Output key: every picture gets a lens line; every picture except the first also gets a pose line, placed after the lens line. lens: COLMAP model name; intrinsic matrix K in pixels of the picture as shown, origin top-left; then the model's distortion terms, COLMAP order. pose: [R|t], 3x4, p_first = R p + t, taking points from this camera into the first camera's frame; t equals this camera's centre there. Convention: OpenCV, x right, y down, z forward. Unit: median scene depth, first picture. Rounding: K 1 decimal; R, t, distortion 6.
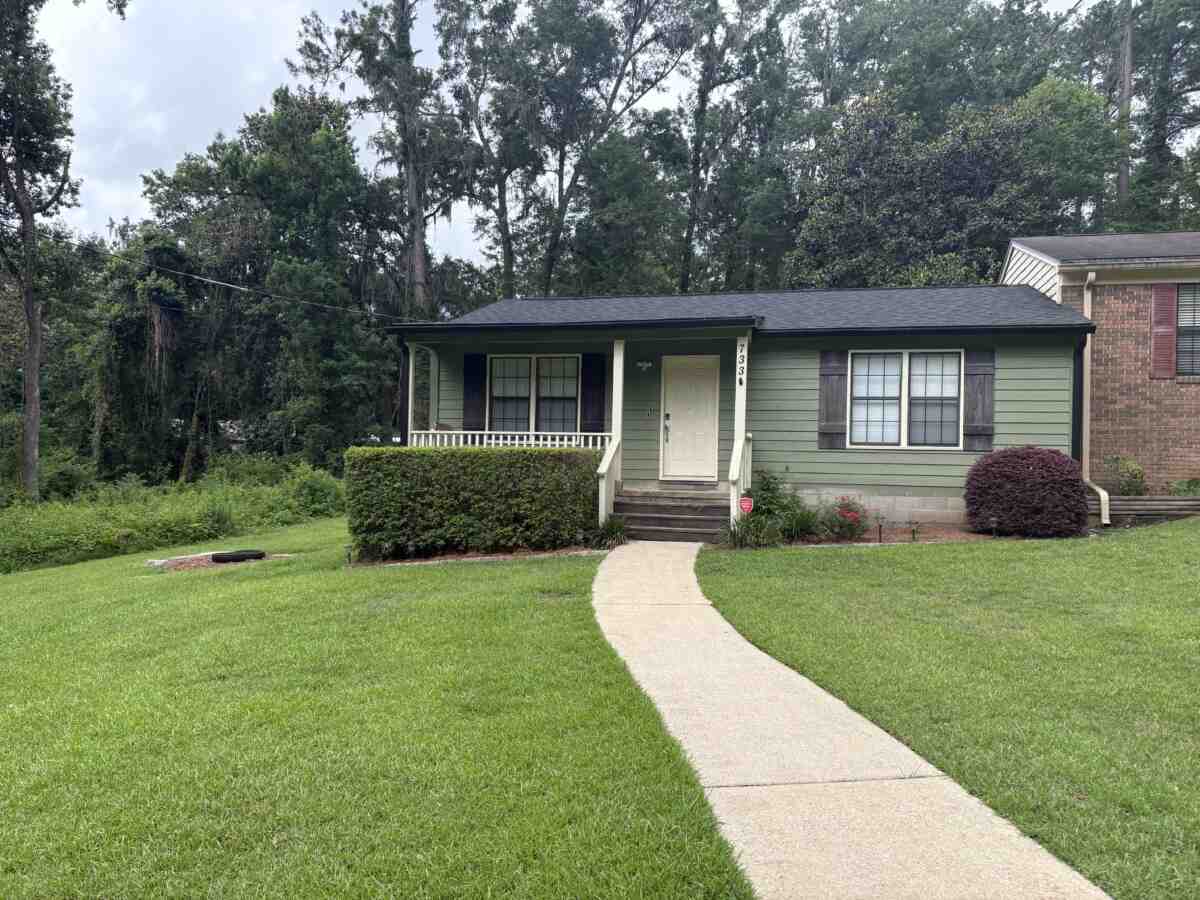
lens RADIAL K [[918.5, 0, 600.0], [0, 918.5, 450.0], [0, 0, 1]] dist [0.012718, 0.001342]
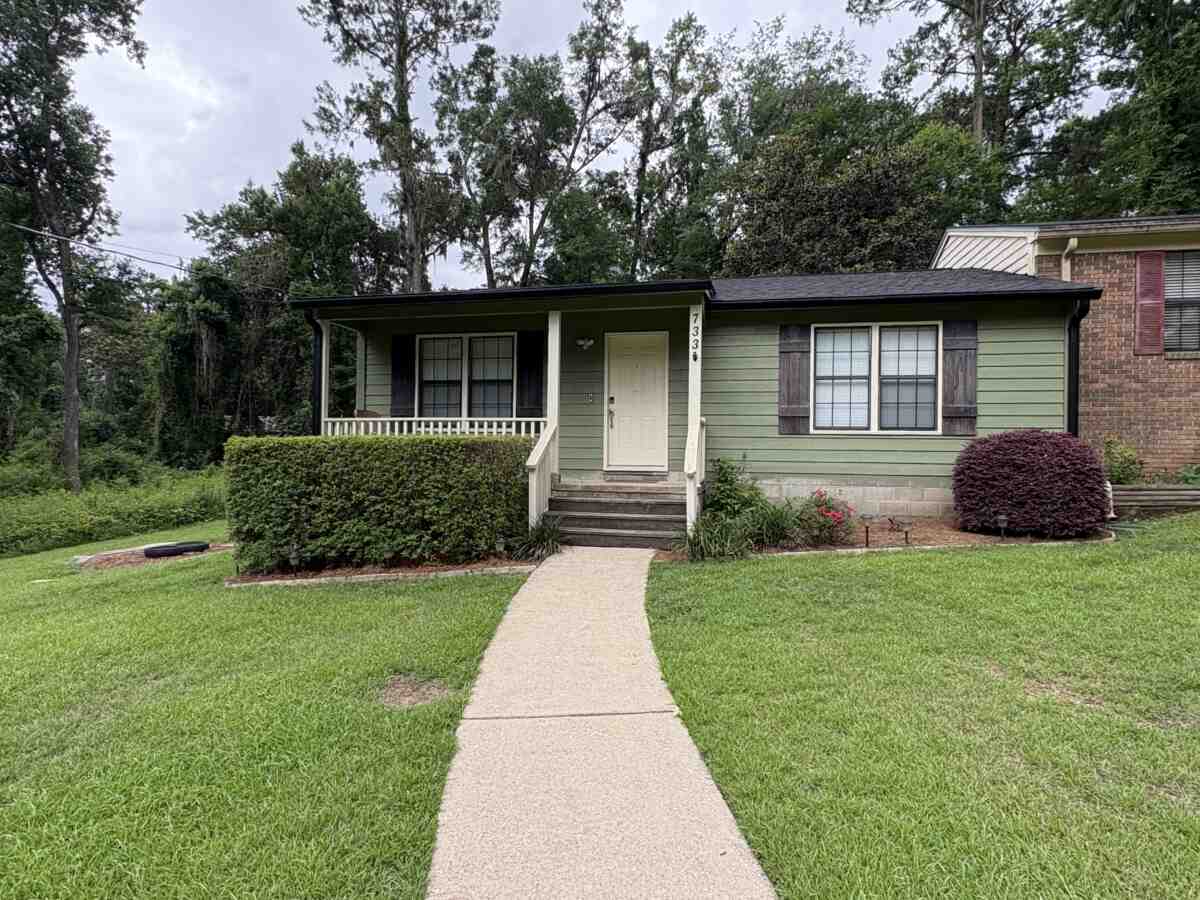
lens RADIAL K [[663.7, 0, 600.0], [0, 663.7, 450.0], [0, 0, 1]] dist [-0.003856, -0.000501]
pose [[0.998958, -0.009297, 0.044679, 0.030733], [0.008429, 0.999773, 0.019574, -0.000174], [-0.044851, -0.019177, 0.998810, 0.329060]]
